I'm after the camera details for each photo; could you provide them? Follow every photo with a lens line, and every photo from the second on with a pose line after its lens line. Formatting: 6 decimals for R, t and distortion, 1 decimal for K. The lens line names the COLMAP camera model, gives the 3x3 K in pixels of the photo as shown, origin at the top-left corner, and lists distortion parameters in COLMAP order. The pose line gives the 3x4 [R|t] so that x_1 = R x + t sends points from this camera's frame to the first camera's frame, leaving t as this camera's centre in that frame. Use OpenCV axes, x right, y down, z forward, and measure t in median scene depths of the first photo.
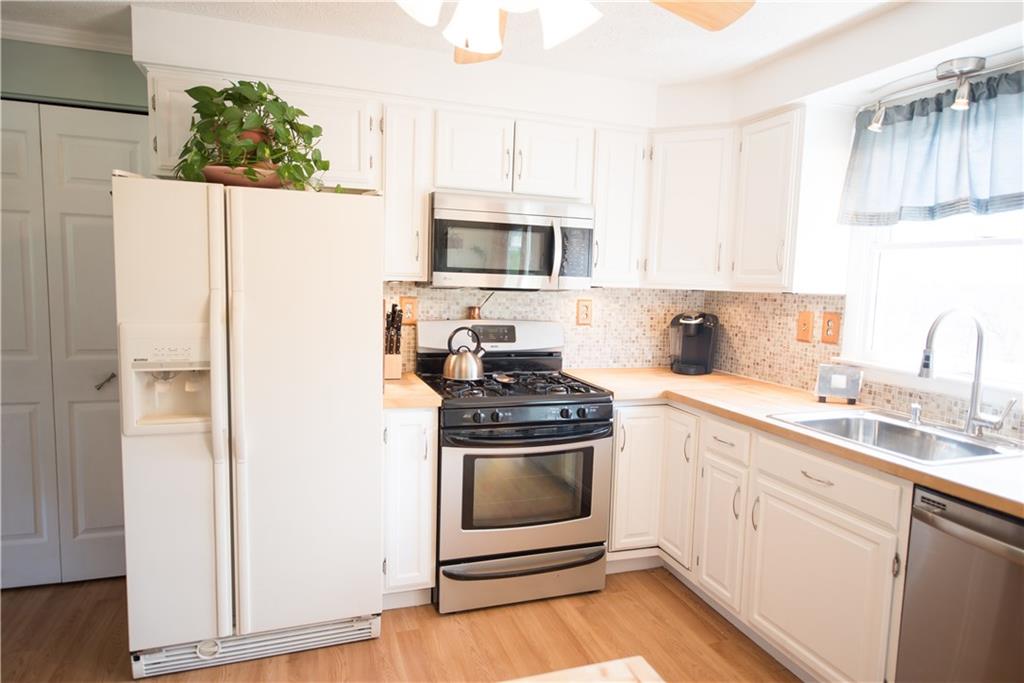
lens RADIAL K [[617.9, 0, 513.8], [0, 617.9, 342.4], [0, 0, 1]] dist [0.001528, -0.007154]
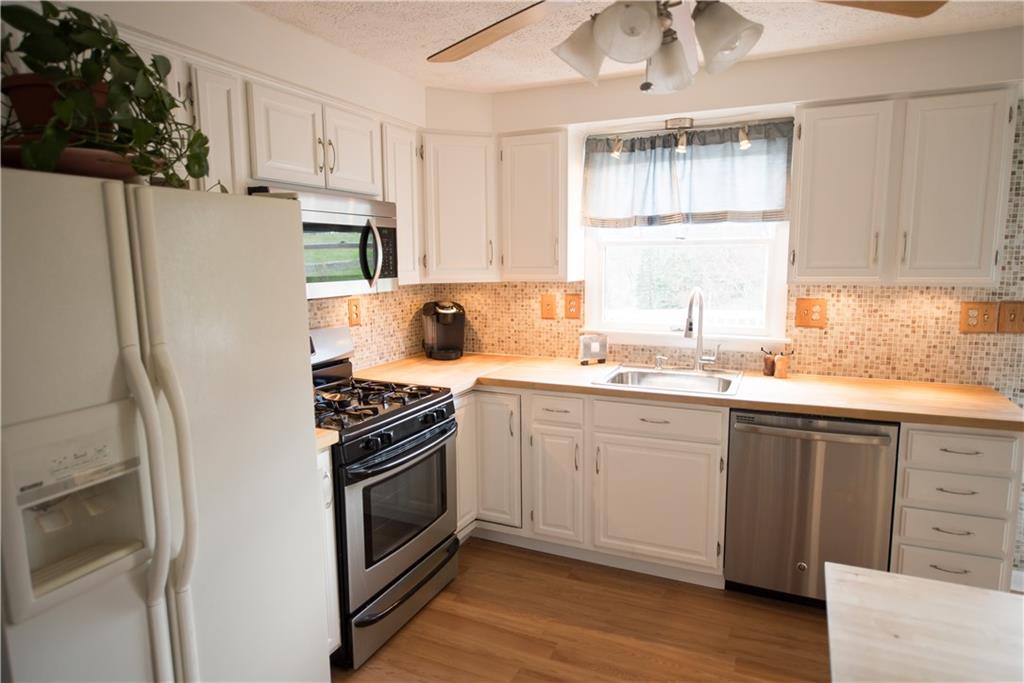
lens RADIAL K [[617.9, 0, 515.2], [0, 617.9, 343.2], [0, 0, 1]] dist [0.001528, -0.007154]
pose [[0.689860, -0.138000, 0.710668, -0.480822], [0.101492, 0.990404, 0.093800, -0.078975], [-0.716793, 0.007419, 0.697247, 0.193406]]
